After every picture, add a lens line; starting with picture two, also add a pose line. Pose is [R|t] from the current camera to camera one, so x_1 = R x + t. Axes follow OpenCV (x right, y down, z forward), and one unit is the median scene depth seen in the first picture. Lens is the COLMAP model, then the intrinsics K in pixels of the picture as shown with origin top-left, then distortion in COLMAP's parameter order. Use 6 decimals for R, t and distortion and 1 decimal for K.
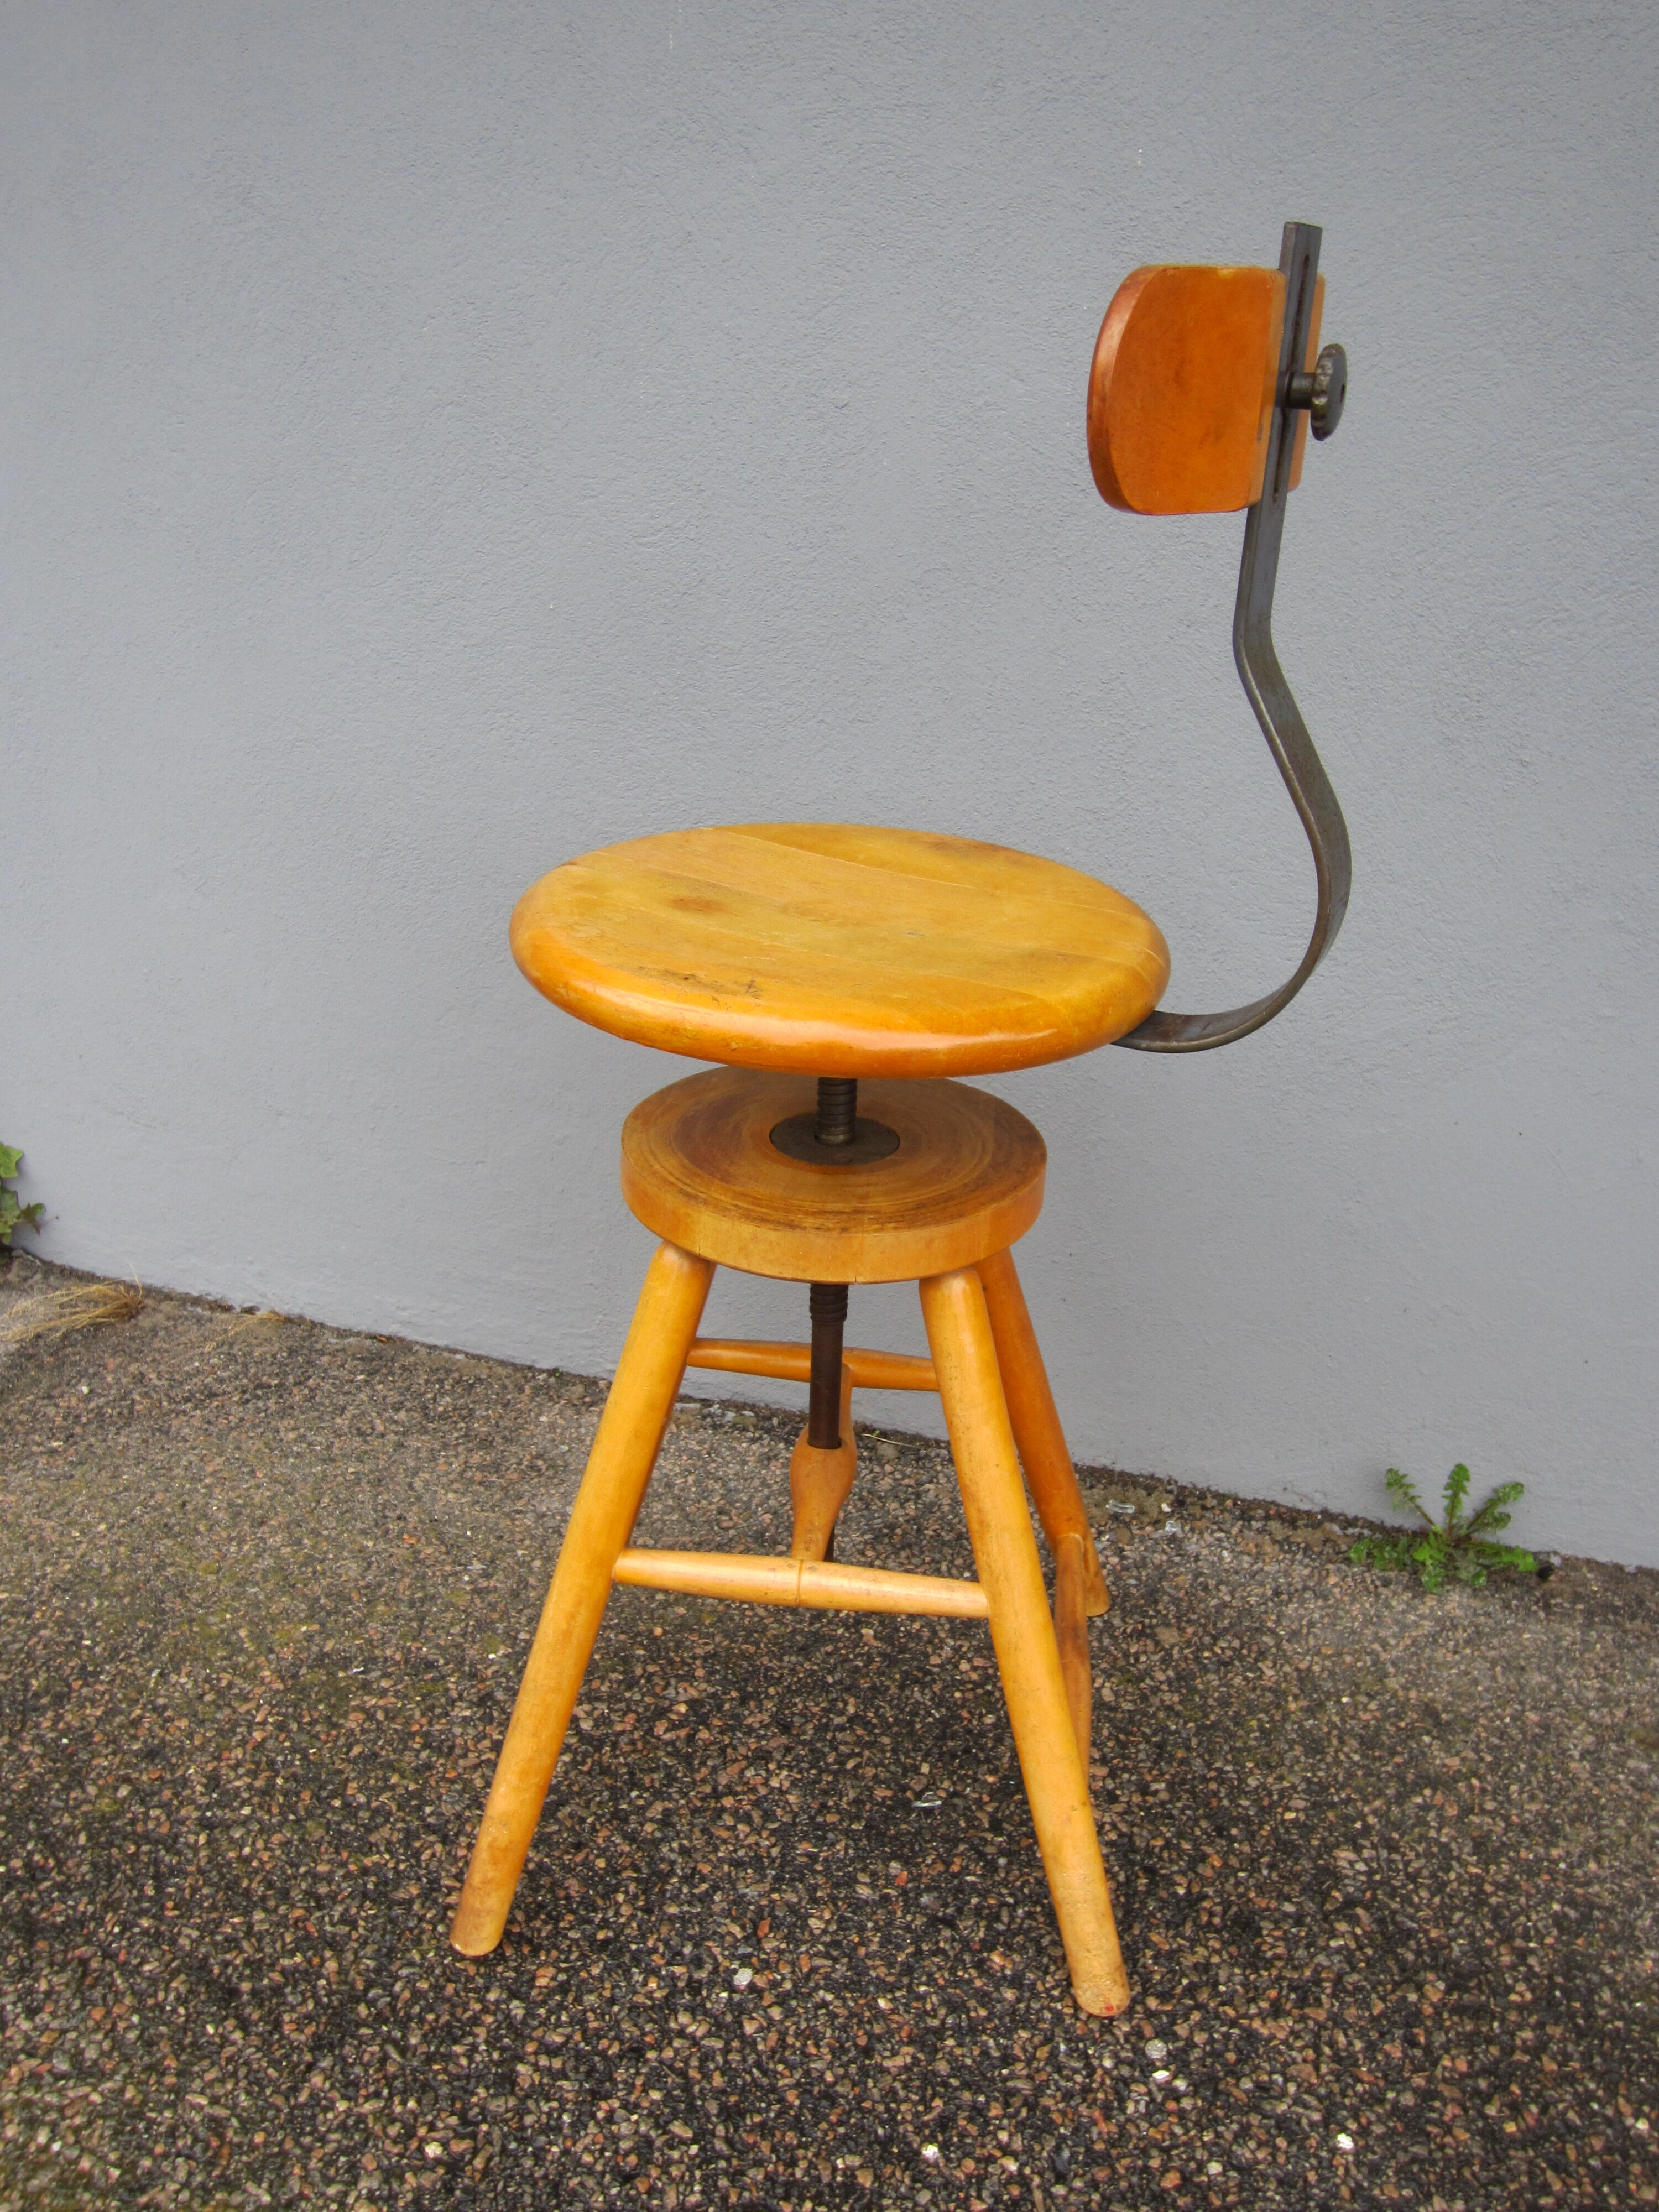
lens RADIAL K [[1913.7, 0, 821.8], [0, 1913.7, 1106.0], [0, 0, 1]] dist [-0.045757, 0.016091]
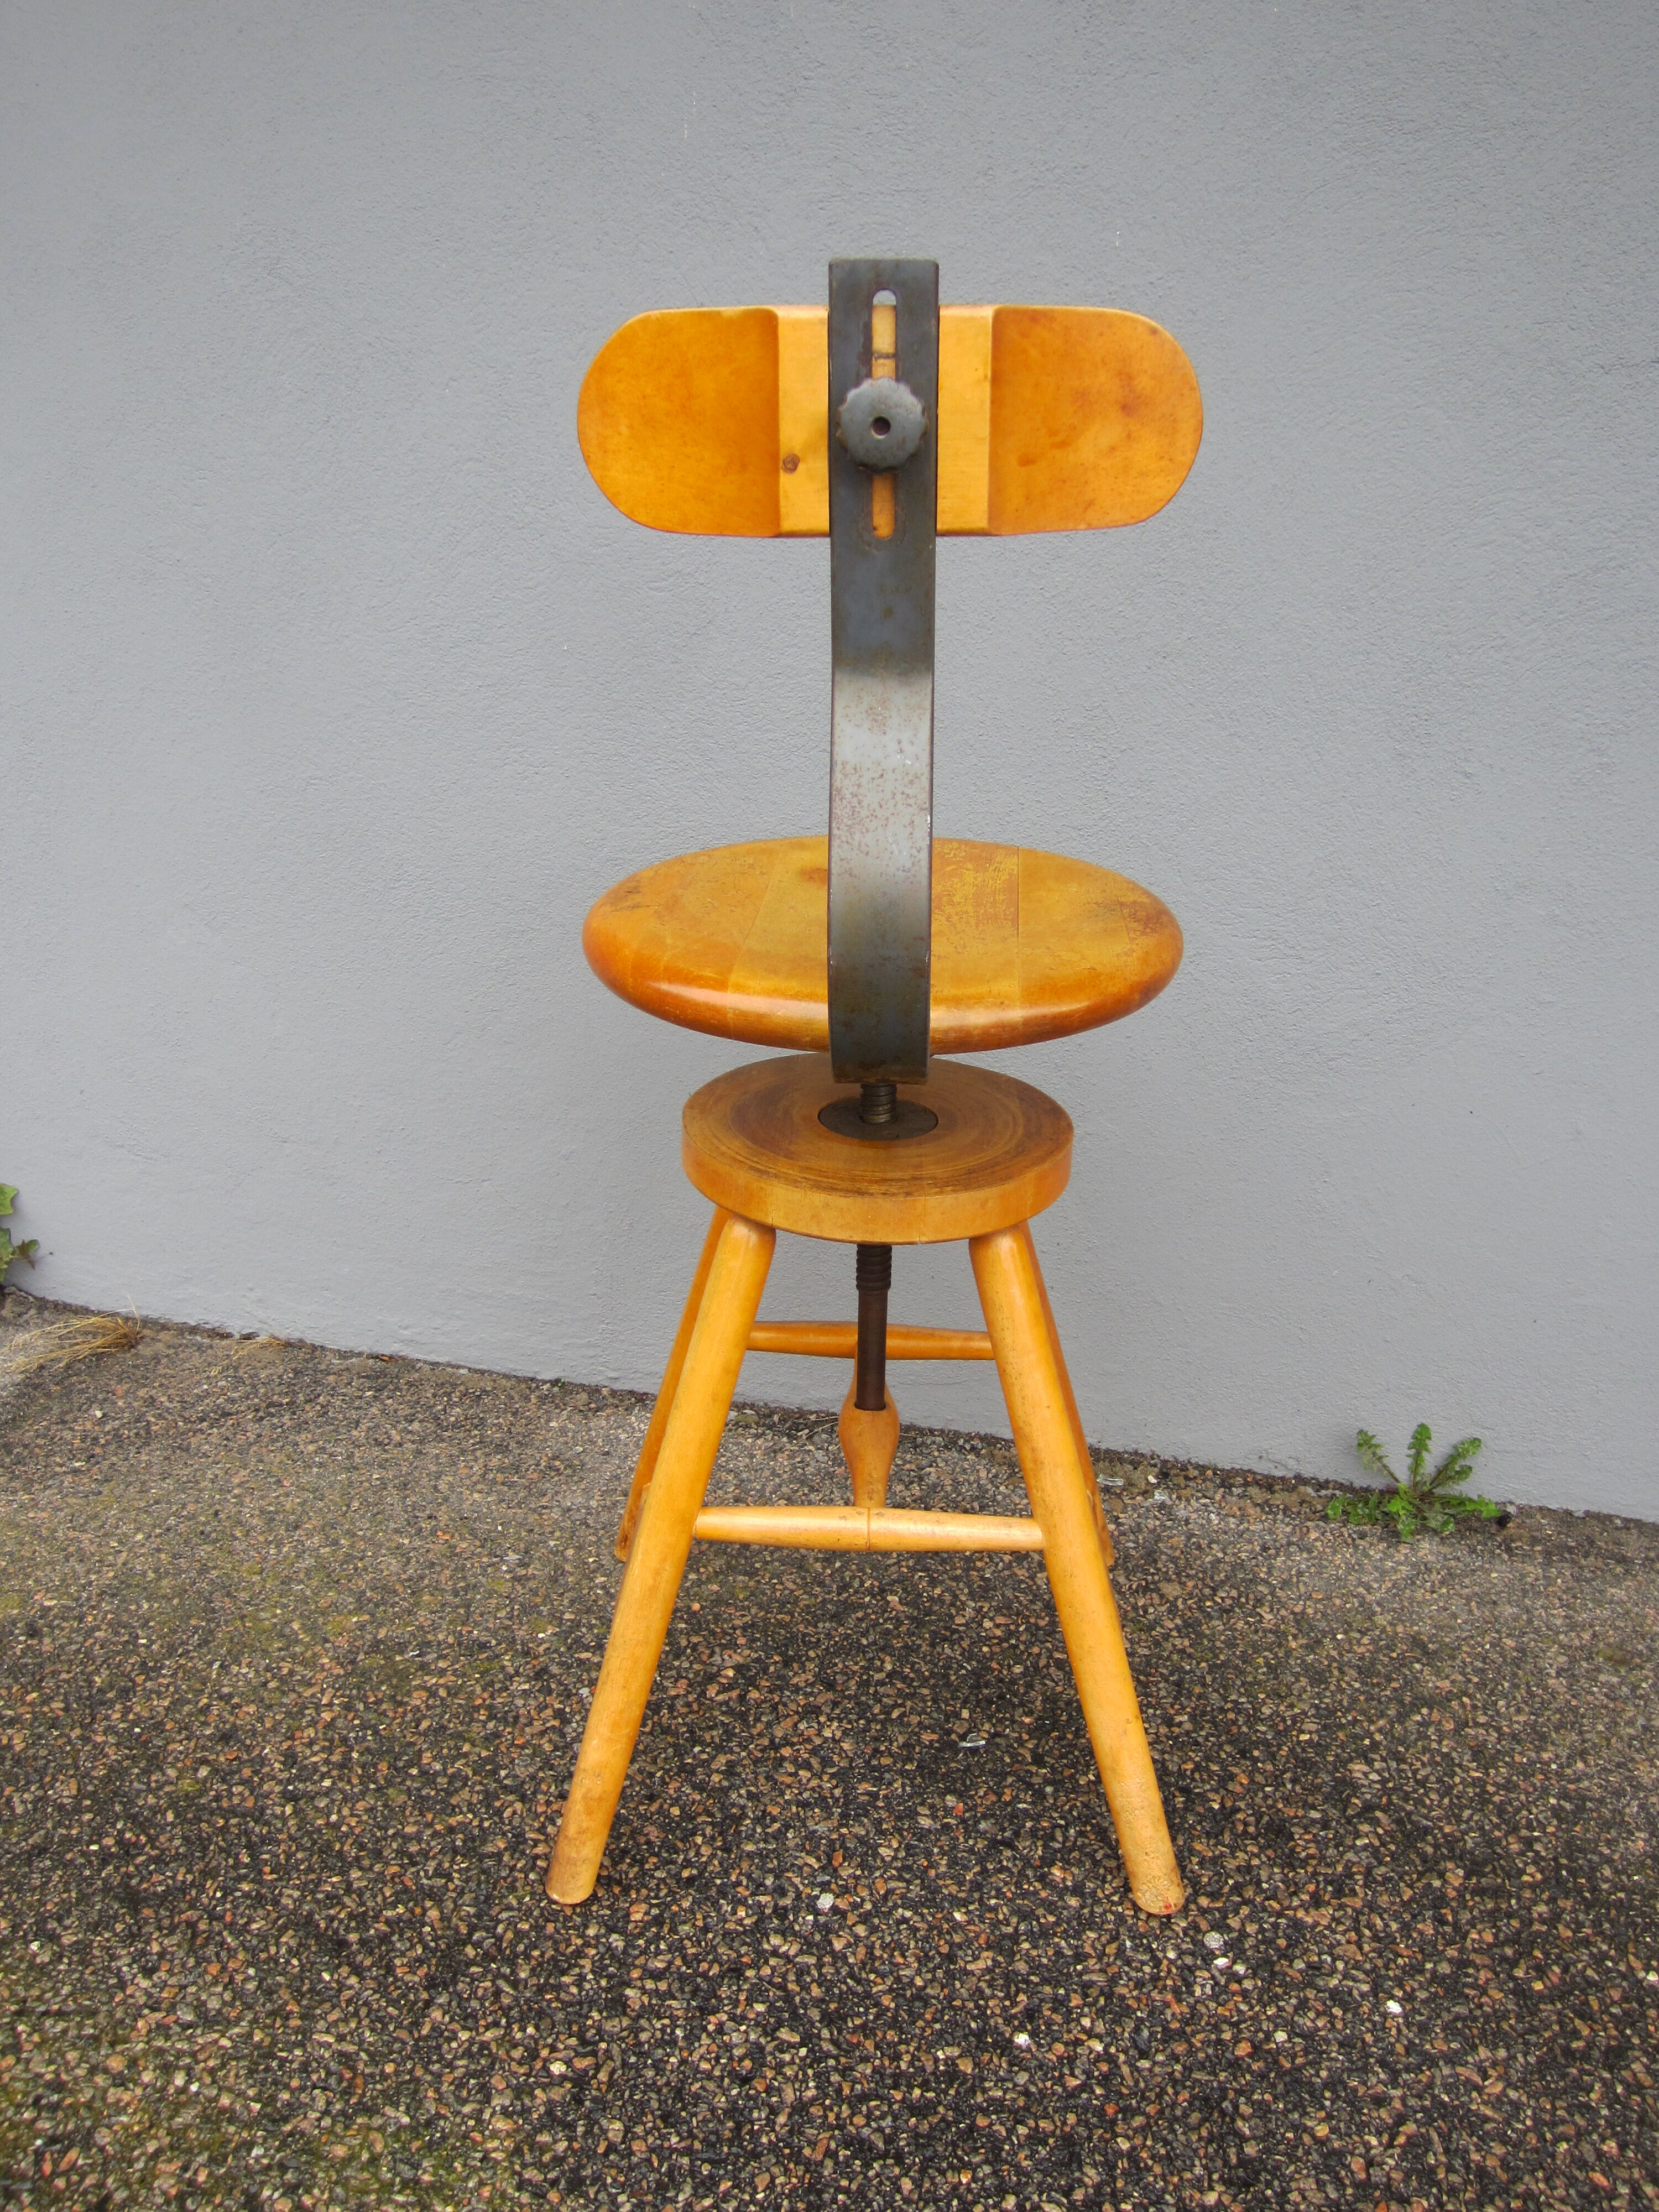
lens RADIAL K [[1912.5, 0, 817.7], [0, 1912.5, 1101.7], [0, 0, 1]] dist [-0.049645, 0.020101]
pose [[0.996659, -0.024962, 0.077768, -0.106621], [0.028435, 0.998632, -0.043885, 0.051379], [-0.076566, 0.045949, 0.996005, -0.075782]]
